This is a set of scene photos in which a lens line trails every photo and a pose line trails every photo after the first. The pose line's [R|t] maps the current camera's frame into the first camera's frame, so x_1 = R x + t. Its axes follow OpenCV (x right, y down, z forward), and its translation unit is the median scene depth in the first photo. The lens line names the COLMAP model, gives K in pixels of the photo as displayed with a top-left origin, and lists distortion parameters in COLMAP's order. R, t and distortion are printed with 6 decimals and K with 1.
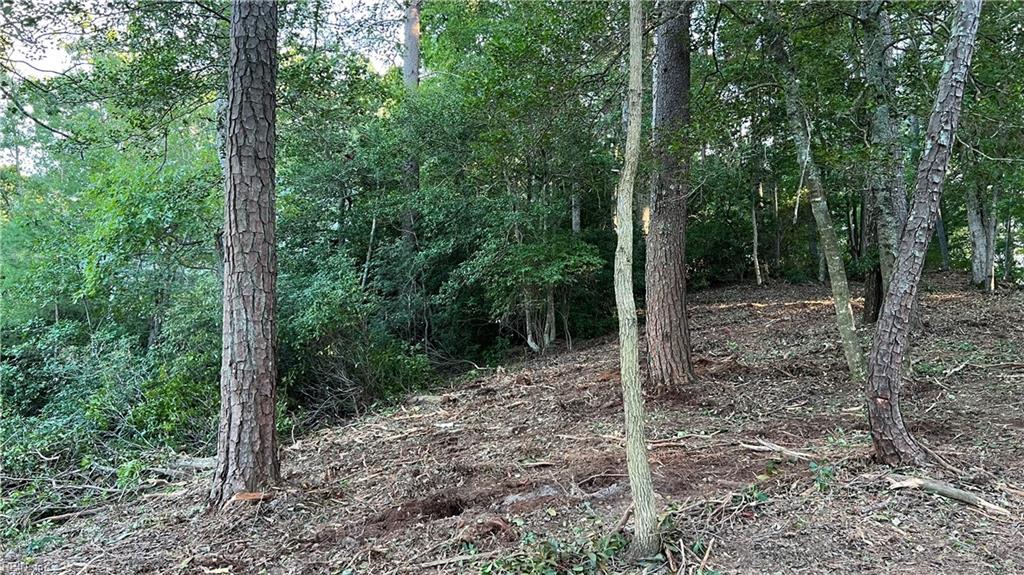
lens RADIAL K [[764.5, 0, 507.5], [0, 764.5, 278.3], [0, 0, 1]] dist [0.021253, -0.028257]
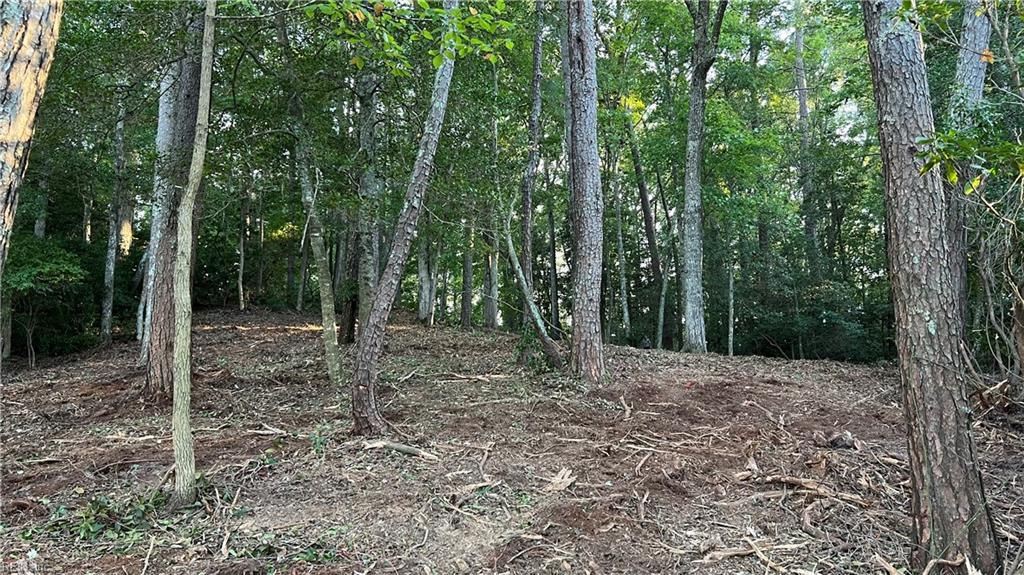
lens RADIAL K [[764.5, 0, 512.7], [0, 764.5, 287.5], [0, 0, 1]] dist [0.021253, -0.028257]
pose [[0.781194, 0.082574, 0.618803, -0.092770], [-0.064877, 0.996585, -0.051083, 0.021173], [-0.620908, -0.000240, 0.783884, -0.133128]]
